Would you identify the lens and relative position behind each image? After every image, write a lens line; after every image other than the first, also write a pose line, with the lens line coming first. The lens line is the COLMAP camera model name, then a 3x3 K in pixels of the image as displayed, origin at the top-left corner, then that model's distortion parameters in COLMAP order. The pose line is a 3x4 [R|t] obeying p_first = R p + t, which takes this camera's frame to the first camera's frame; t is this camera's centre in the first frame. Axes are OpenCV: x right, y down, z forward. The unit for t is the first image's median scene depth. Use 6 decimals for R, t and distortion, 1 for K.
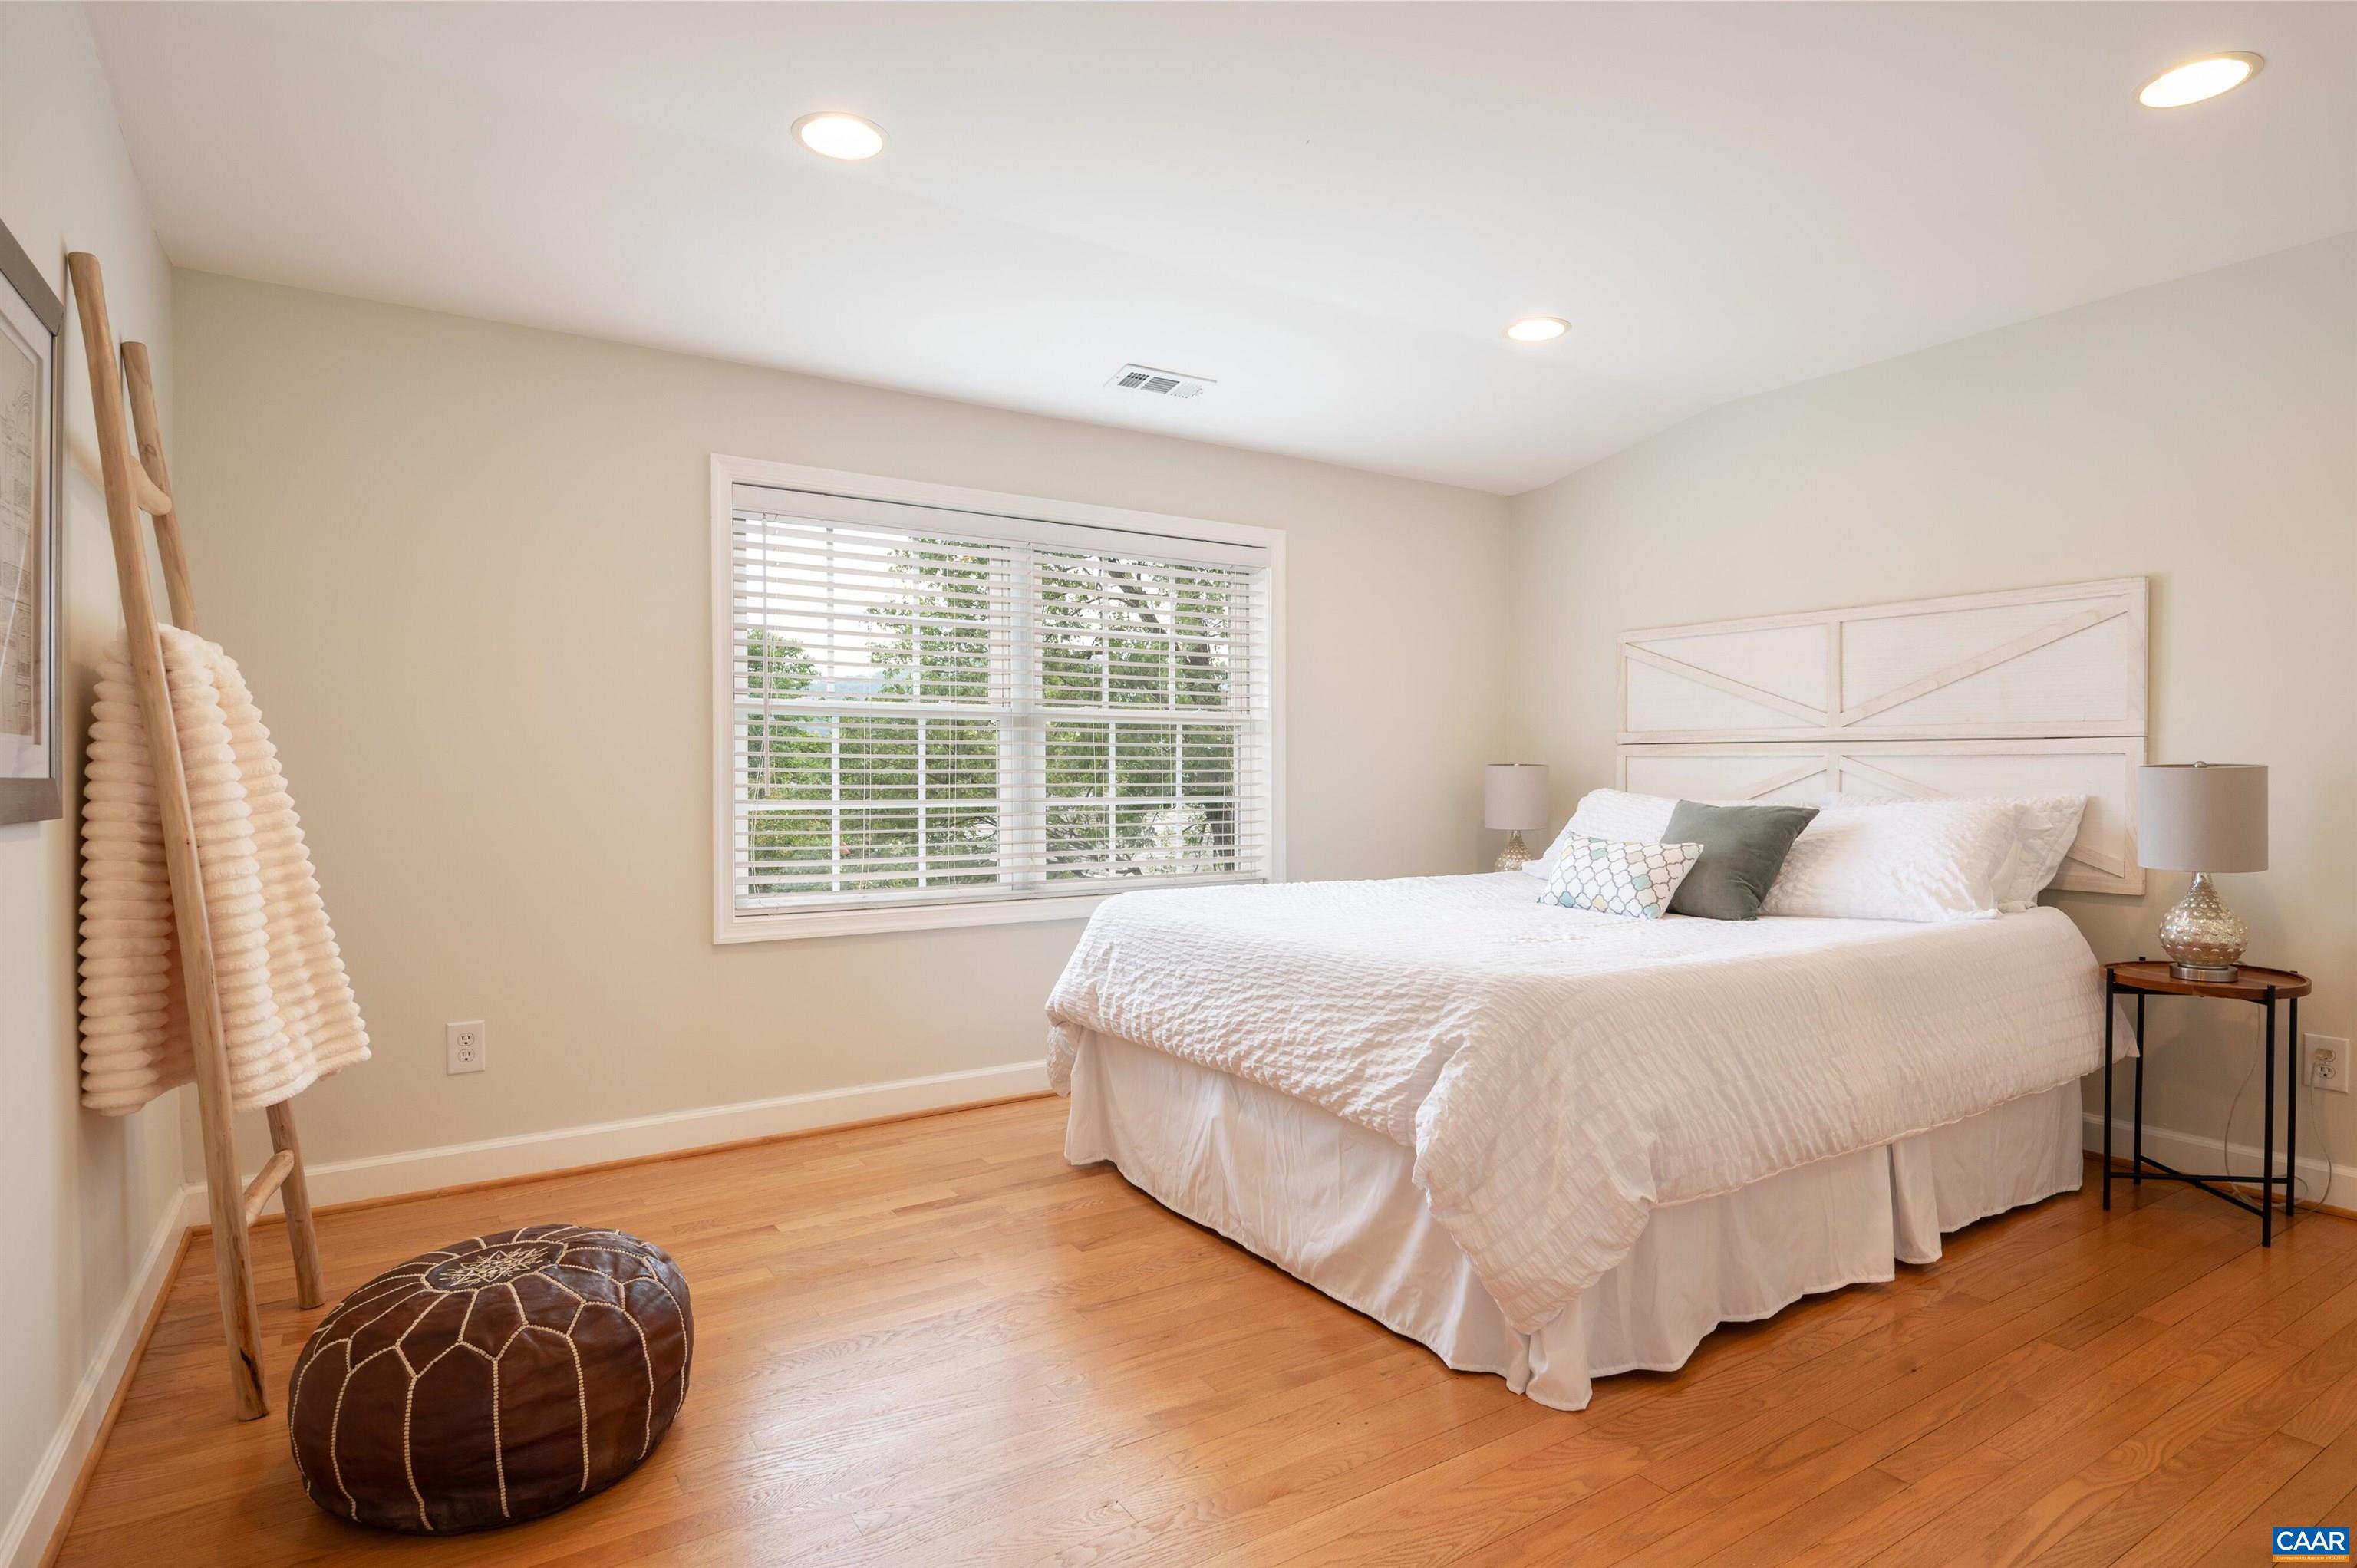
lens RADIAL K [[1216.4, 0, 1161.7], [0, 1216.4, 785.4], [0, 0, 1]] dist [-0.002987, -0.000335]
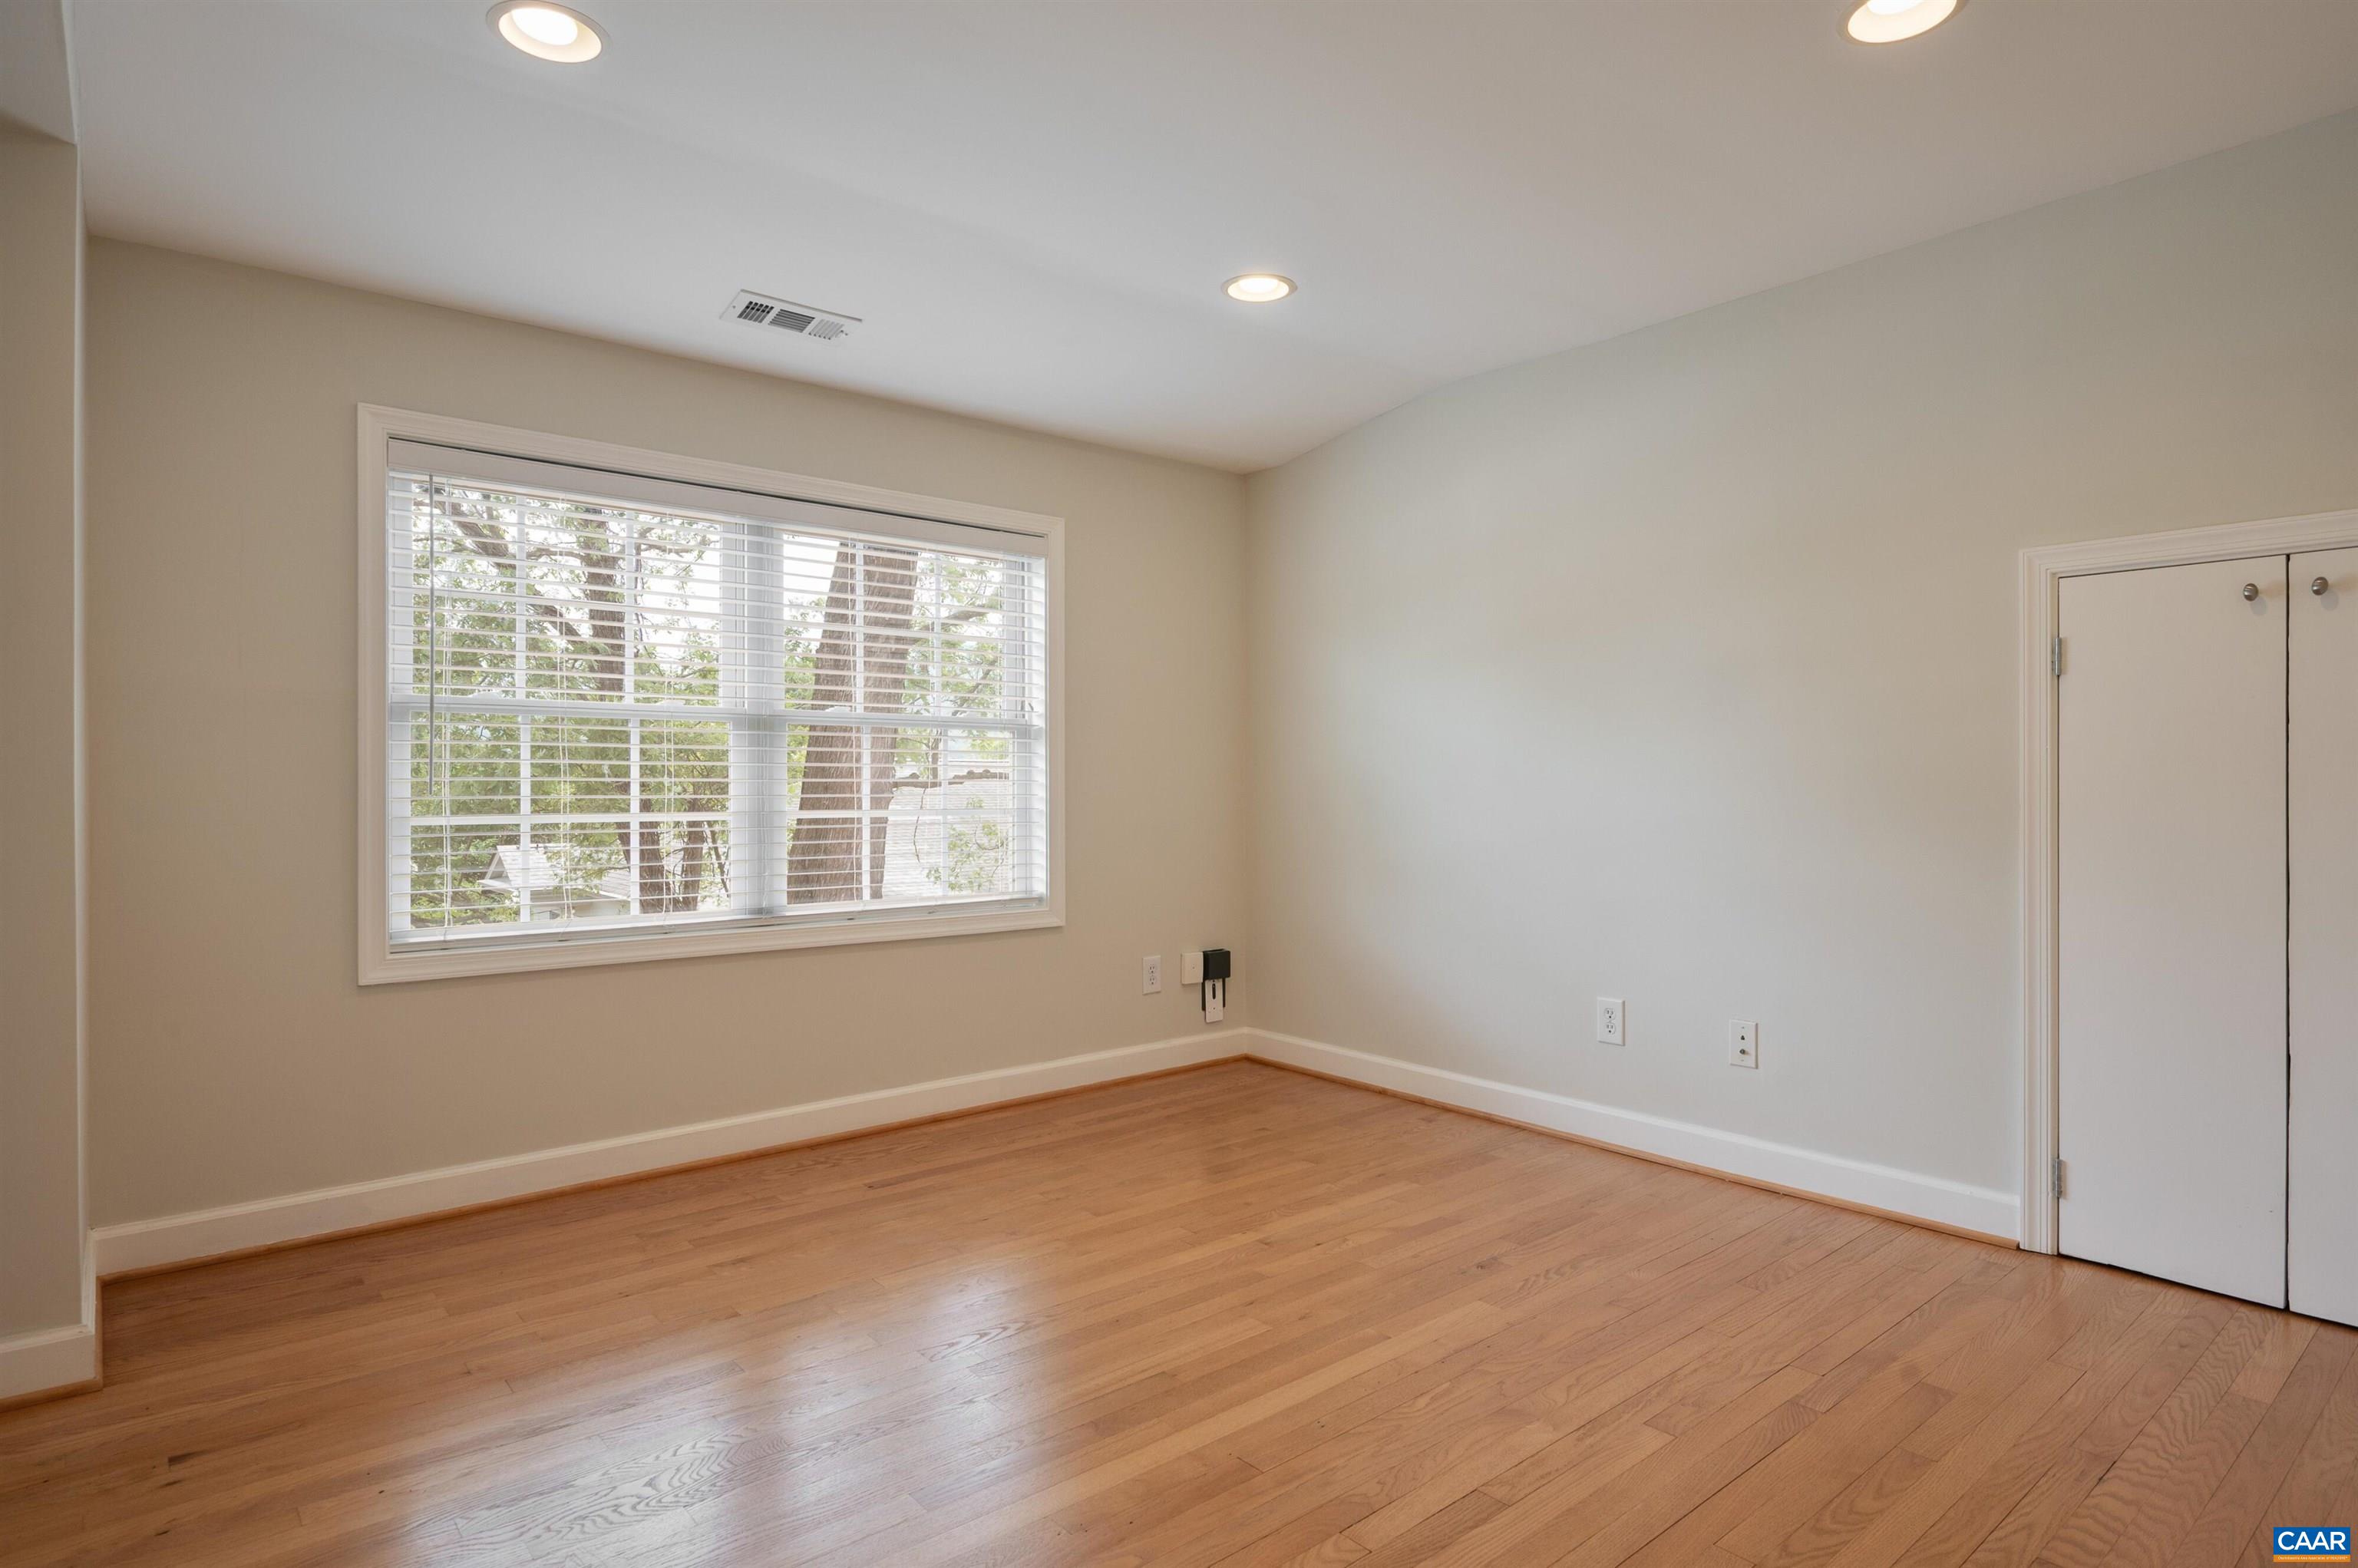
lens RADIAL K [[1268.4, 0, 1192.0], [0, 1268.4, 781.1], [0, 0, 1]] dist [0.002071, 0.000139]
pose [[0.990612, 0.002306, 0.136686, 0.132427], [-0.000740, 0.999933, -0.011509, -0.000811], [-0.136703, 0.011300, 0.990548, 0.083119]]
